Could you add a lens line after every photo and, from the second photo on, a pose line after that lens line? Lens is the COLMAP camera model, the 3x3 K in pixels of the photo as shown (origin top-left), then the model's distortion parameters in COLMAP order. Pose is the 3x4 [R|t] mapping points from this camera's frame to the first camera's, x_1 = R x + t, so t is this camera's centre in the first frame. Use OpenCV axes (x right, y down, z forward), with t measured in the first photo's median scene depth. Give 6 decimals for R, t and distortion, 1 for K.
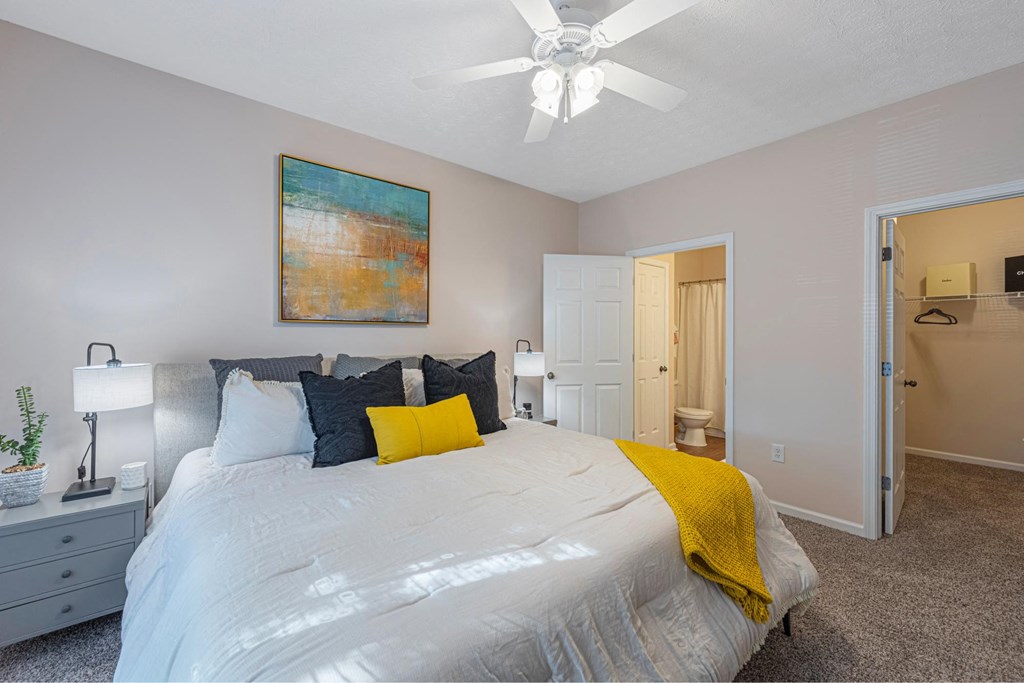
lens RADIAL K [[401.3, 0, 510.8], [0, 401.3, 339.3], [0, 0, 1]] dist [0.000611, 0.000453]
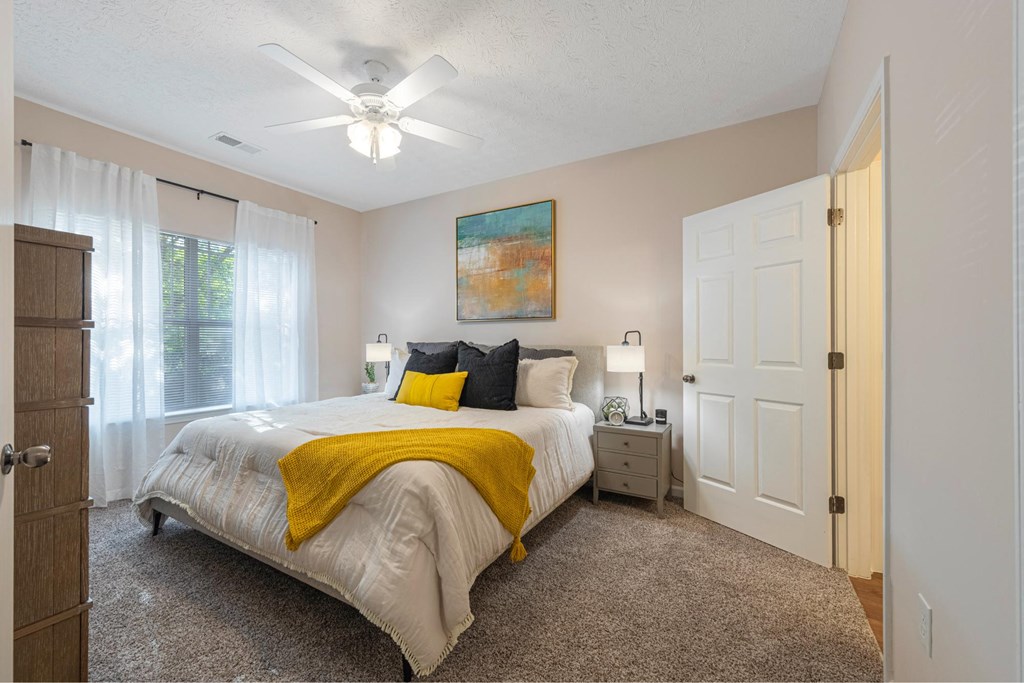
lens RADIAL K [[401.3, 0, 510.8], [0, 401.3, 339.3], [0, 0, 1]] dist [0.000611, 0.000453]
pose [[0.365906, -0.000476, -0.930652, 0.884336], [-0.001165, 0.999999, -0.000969, 0.024793], [0.930651, 0.001439, 0.365905, 0.539441]]
